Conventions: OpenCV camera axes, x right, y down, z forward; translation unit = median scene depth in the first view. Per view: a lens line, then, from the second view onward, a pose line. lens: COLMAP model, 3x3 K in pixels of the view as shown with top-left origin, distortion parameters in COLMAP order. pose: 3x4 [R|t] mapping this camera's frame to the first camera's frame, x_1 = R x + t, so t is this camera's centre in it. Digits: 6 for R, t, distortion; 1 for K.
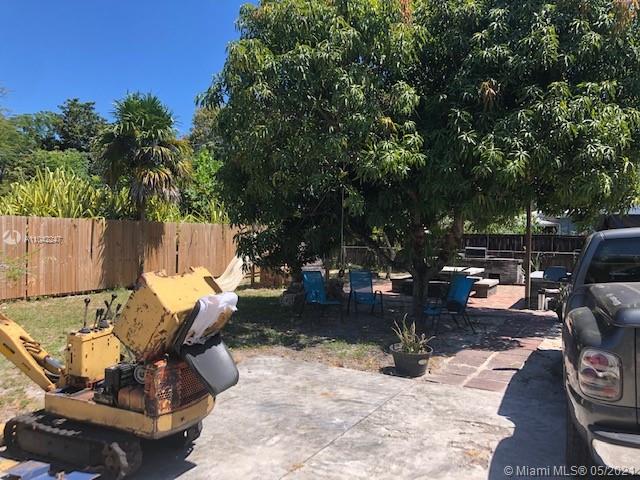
lens RADIAL K [[526.4, 0, 318.9], [0, 526.4, 240.3], [0, 0, 1]] dist [0.044647, -0.042015]
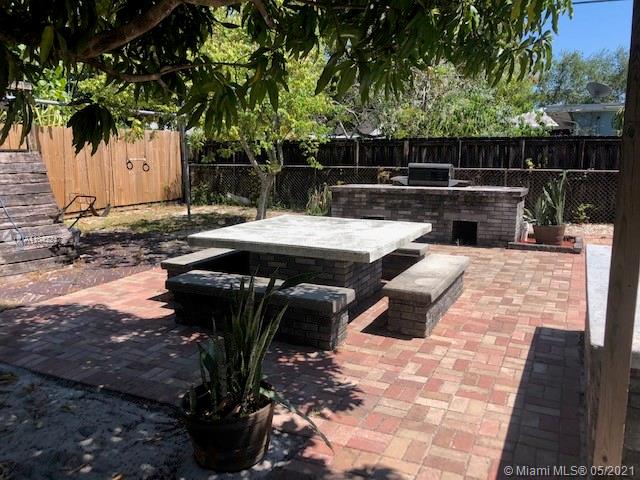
lens RADIAL K [[526.4, 0, 320.7], [0, 526.4, 240.2], [0, 0, 1]] dist [0.044647, -0.042015]
pose [[0.999488, -0.020096, 0.024911, 0.192488], [0.015949, 0.987509, 0.156750, 0.005728], [-0.027750, -0.156273, 0.987324, 0.542932]]
